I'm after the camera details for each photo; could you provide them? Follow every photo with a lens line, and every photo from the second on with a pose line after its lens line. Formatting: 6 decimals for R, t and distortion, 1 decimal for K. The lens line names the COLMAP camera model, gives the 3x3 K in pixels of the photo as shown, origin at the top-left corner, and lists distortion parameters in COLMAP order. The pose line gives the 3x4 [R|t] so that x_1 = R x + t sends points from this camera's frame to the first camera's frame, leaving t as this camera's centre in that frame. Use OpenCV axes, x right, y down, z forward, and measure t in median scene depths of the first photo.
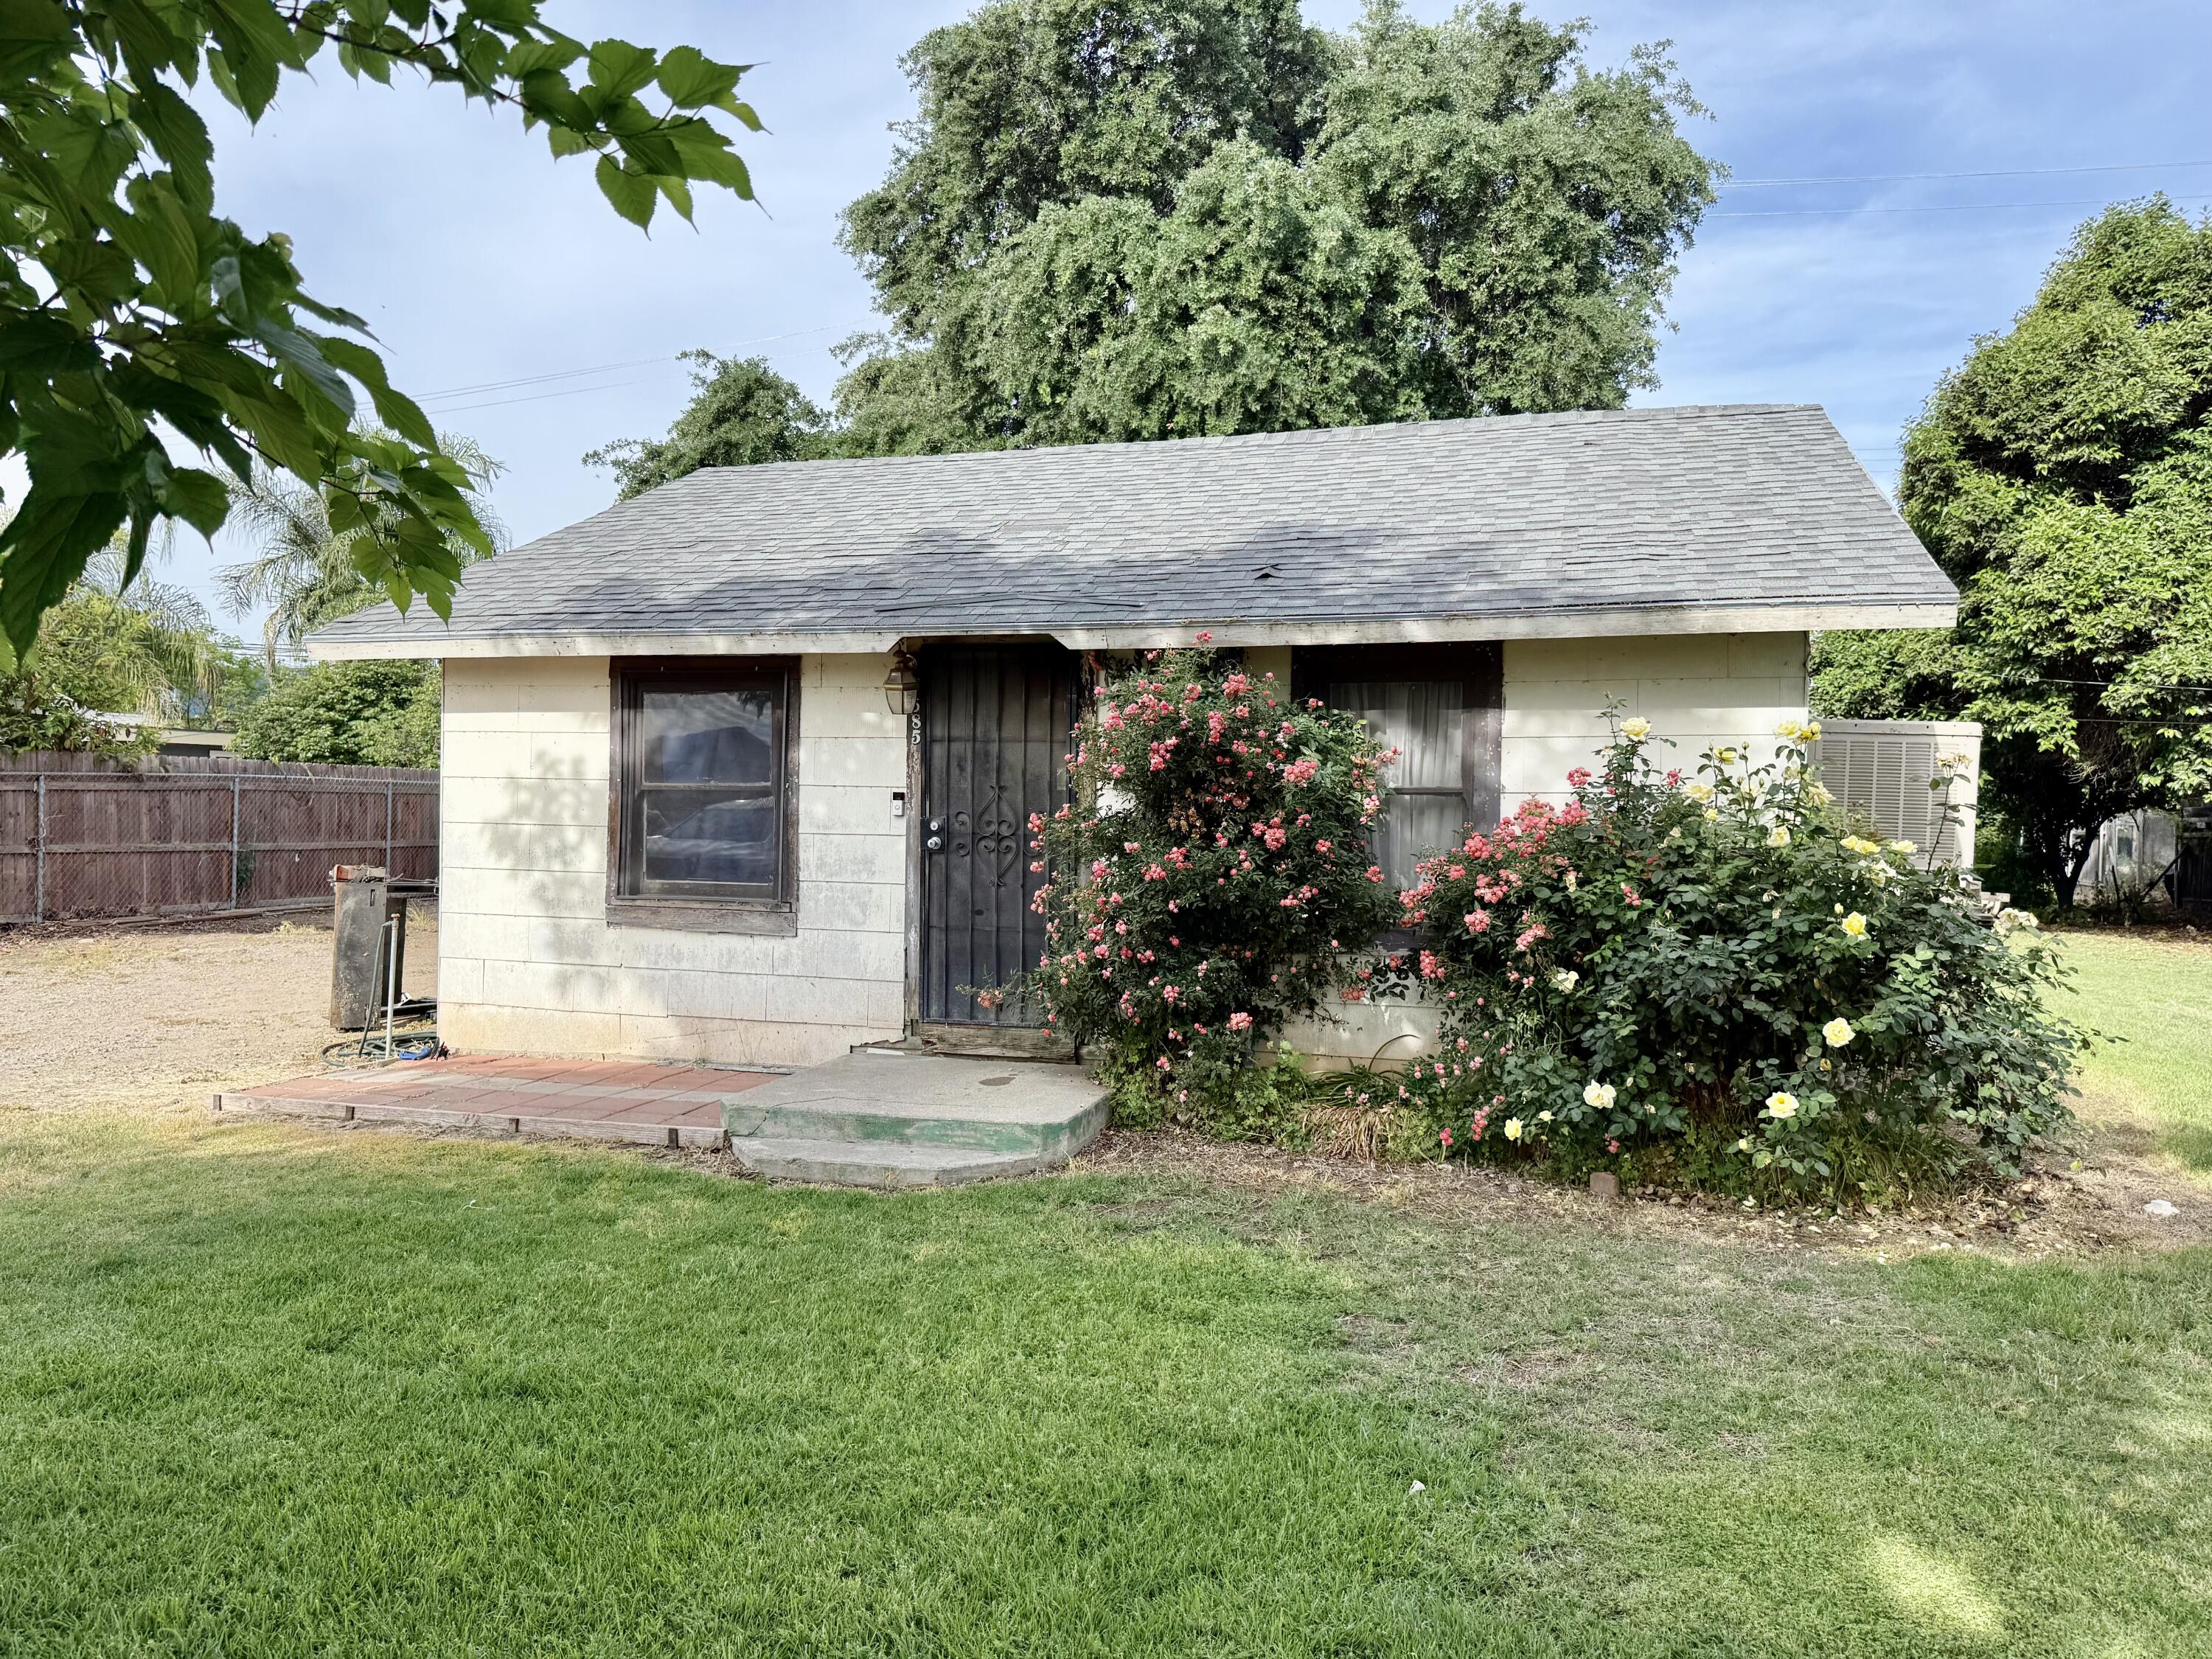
lens RADIAL K [[1542.2, 0, 1118.6], [0, 1542.2, 823.6], [0, 0, 1]] dist [0.042004, -0.045208]
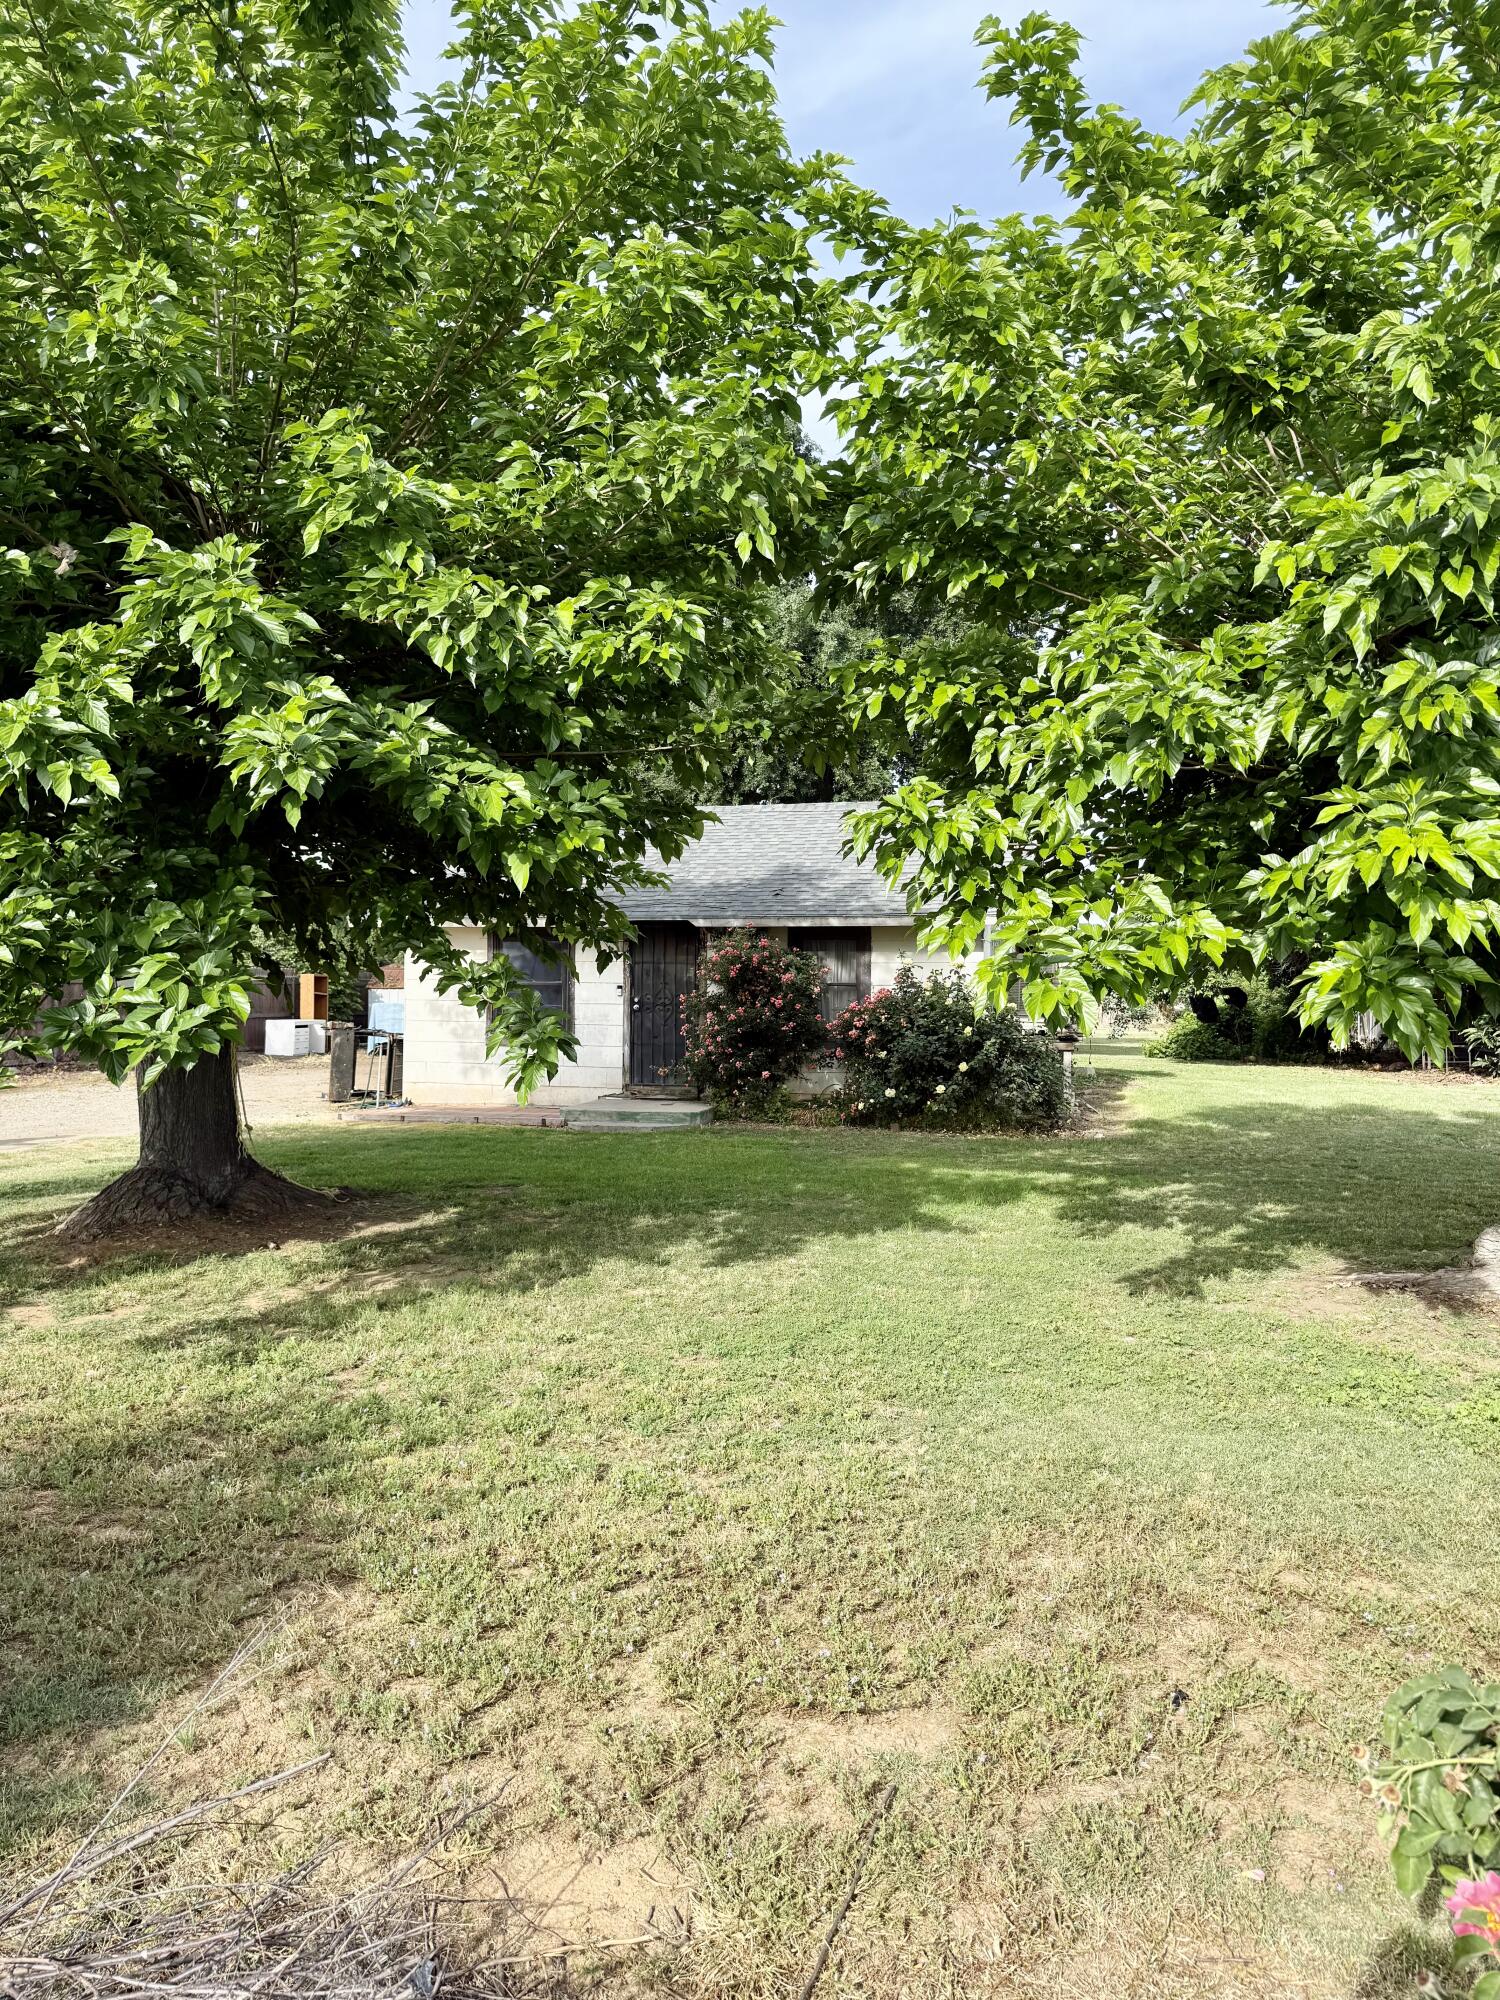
lens RADIAL K [[1394.4, 0, 754.1], [0, 1394.4, 994.6], [0, 0, 1]] dist [0.042004, -0.045208]
pose [[0.998801, -0.006199, 0.048553, -0.043640], [0.006425, 0.999969, -0.004510, 0.003913], [-0.048523, 0.004816, 0.998810, -1.093823]]
